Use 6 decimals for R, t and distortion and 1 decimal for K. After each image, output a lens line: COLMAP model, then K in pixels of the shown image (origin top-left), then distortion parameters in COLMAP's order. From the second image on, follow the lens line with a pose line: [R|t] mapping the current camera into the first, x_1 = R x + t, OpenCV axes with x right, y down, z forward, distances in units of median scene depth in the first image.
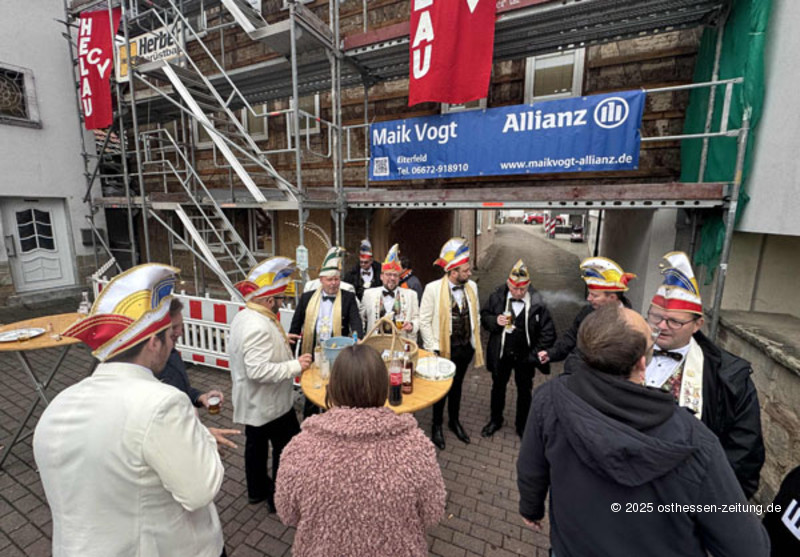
lens RADIAL K [[327.9, 0, 390.1], [0, 327.9, 261.0], [0, 0, 1]] dist [-0.000060, 0.000758]
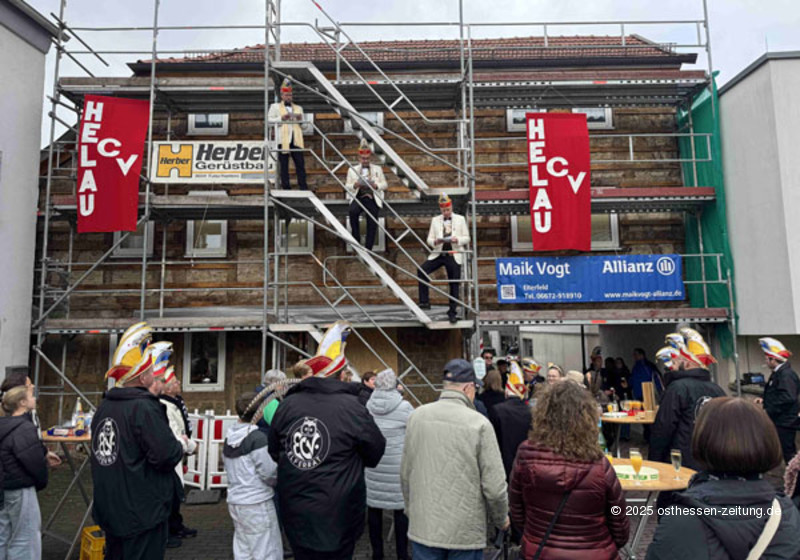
lens RADIAL K [[575.7, 0, 400.3], [0, 575.7, 279.2], [0, 0, 1]] dist [0.046251, -0.003534]
pose [[0.908071, 0.016525, 0.418490, -1.407273], [0.084210, 0.971611, -0.221091, 0.117960], [-0.410263, 0.236008, 0.880900, -0.810880]]
